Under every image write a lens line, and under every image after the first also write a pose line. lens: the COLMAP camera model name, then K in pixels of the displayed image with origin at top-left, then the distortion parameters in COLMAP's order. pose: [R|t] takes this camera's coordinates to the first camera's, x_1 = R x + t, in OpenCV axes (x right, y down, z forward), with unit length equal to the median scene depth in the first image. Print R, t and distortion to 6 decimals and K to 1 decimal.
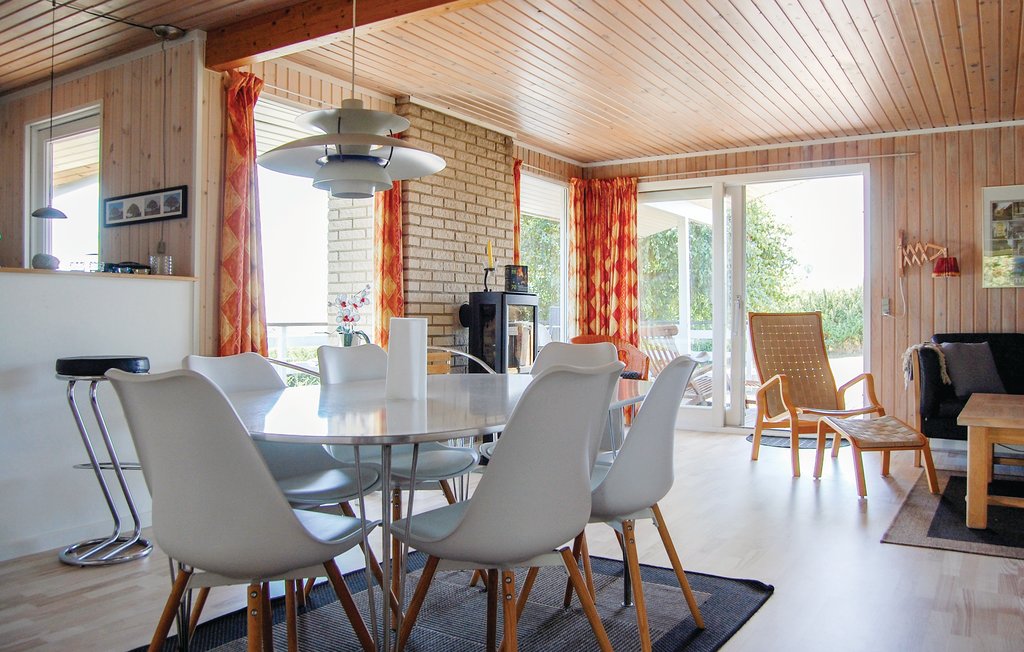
lens RADIAL K [[808.0, 0, 512.9], [0, 808.0, 322.7], [0, 0, 1]] dist [-0.077506, 0.000328]
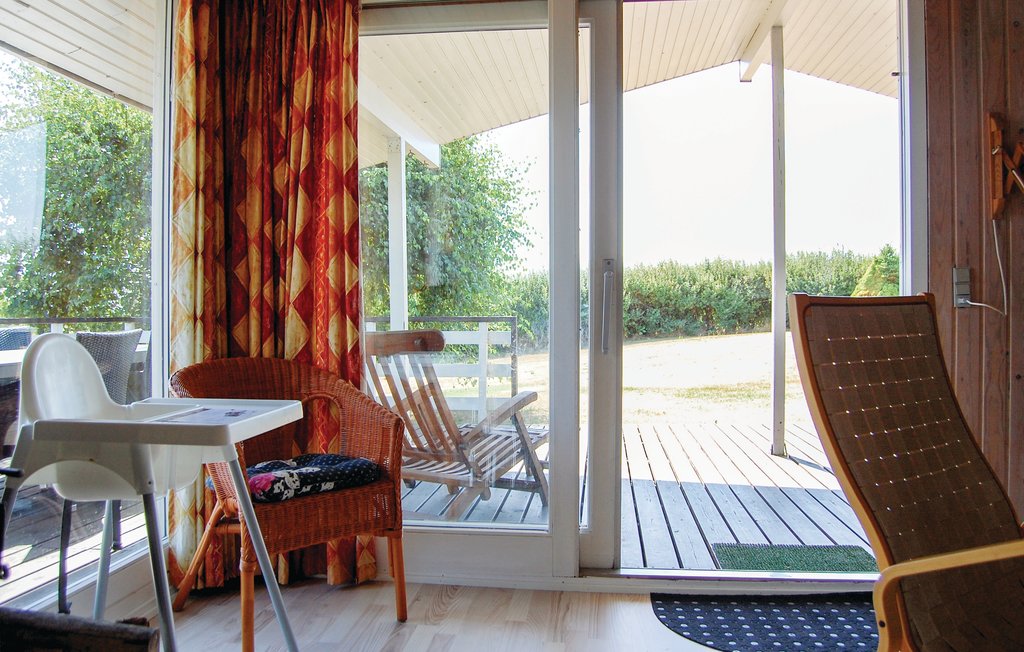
lens RADIAL K [[808.0, 0, 513.5], [0, 808.0, 319.8], [0, 0, 1]] dist [-0.077506, 0.000328]
pose [[0.899469, -0.000052, 0.436985, 0.049691], [0.003450, 0.999970, -0.006982, 0.000468], [-0.436971, 0.007788, 0.899442, 0.604653]]
